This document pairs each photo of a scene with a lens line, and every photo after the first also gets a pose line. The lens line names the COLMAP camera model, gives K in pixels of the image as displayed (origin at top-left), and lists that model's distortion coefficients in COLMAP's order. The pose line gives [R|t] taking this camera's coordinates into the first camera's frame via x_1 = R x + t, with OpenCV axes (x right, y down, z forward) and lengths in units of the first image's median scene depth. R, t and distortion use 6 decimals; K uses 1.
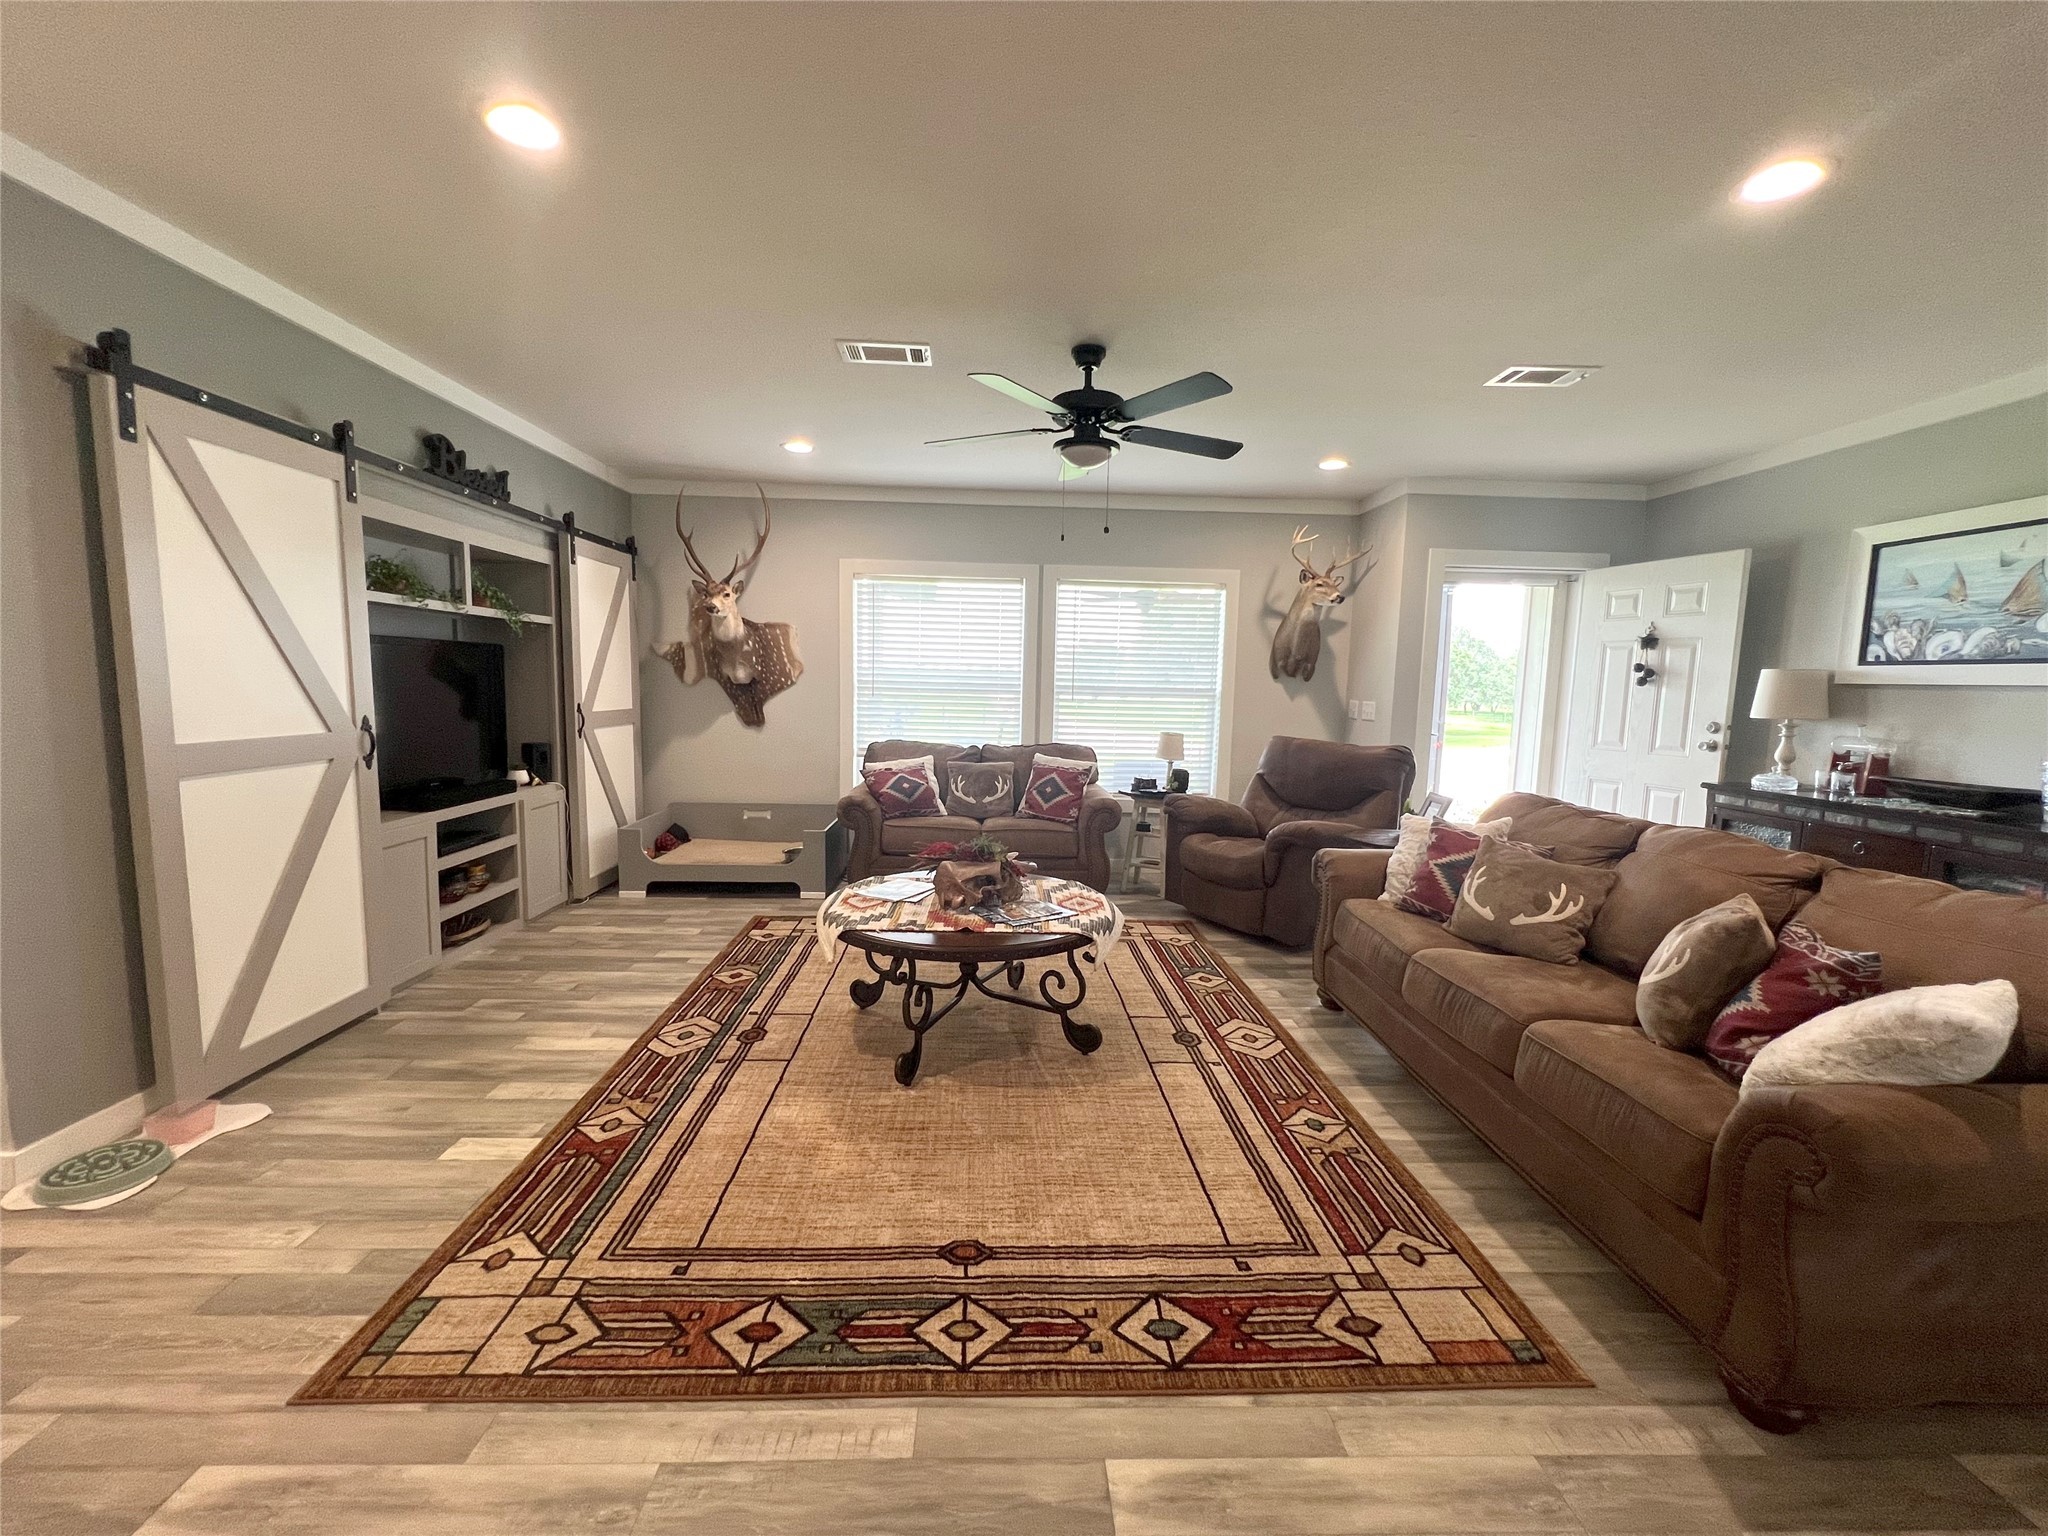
lens RADIAL K [[831.9, 0, 1018.9], [0, 831.9, 777.5], [0, 0, 1]] dist [-0.000622, 0.000087]
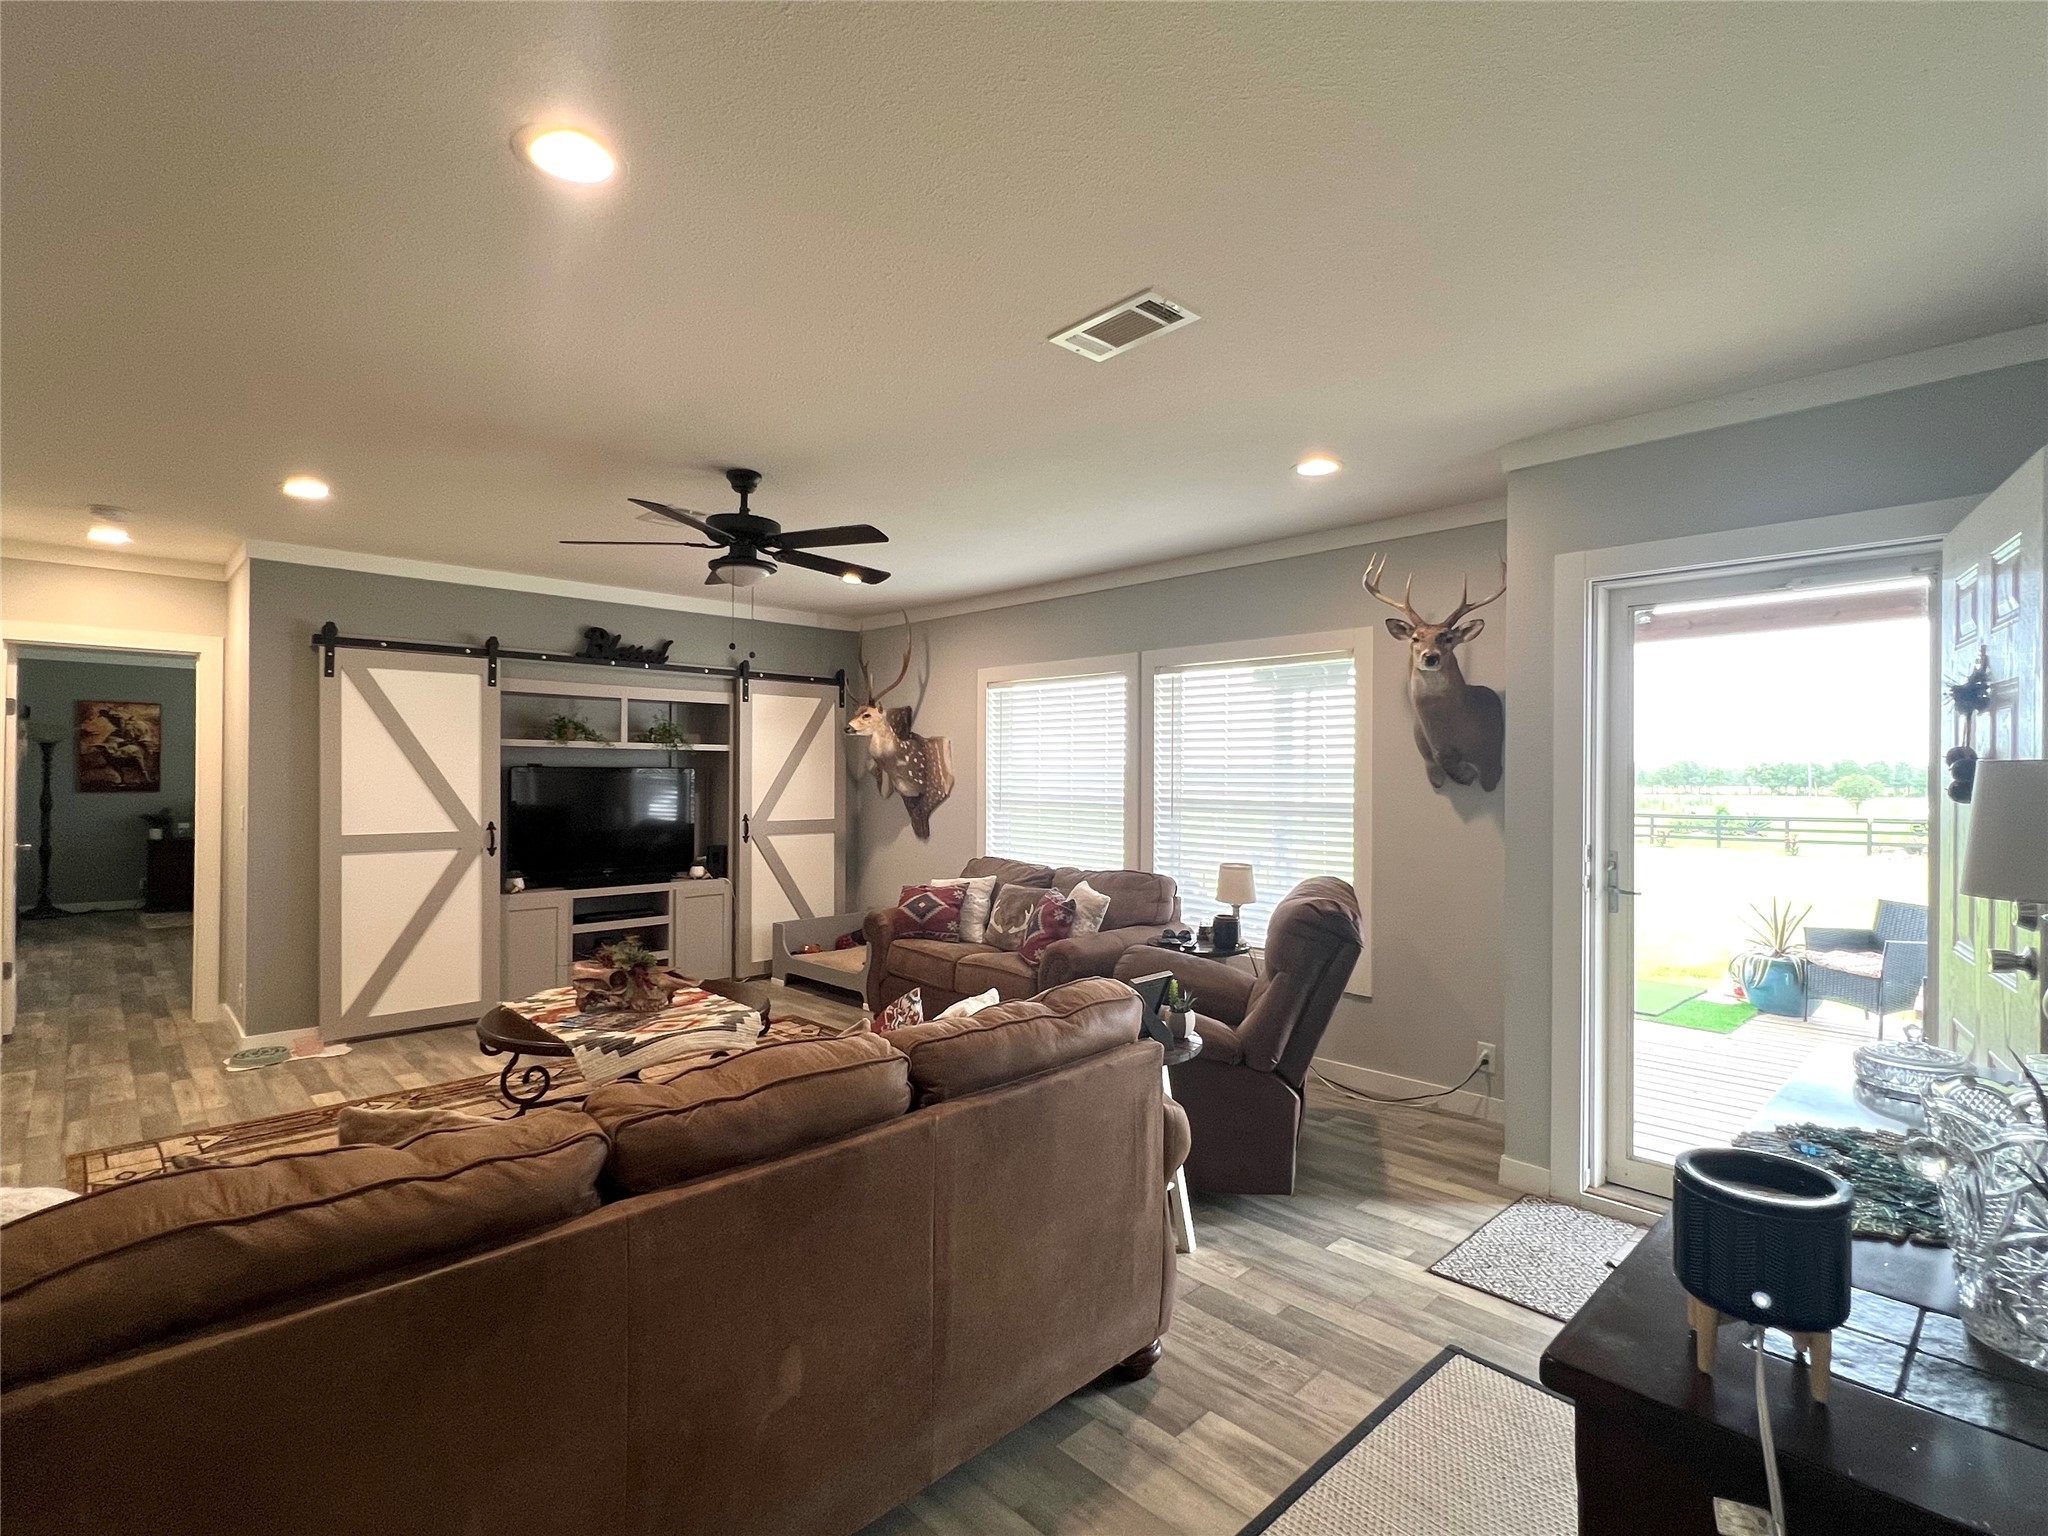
lens RADIAL K [[998.7, 0, 1017.8], [0, 998.7, 774.4], [0, 0, 1]] dist [-0.000781, 0.000263]
pose [[0.662825, -0.018126, -0.748555, 0.990360], [-0.077272, 0.992714, -0.092460, -0.051502], [0.744776, 0.119127, 0.656595, 0.401319]]
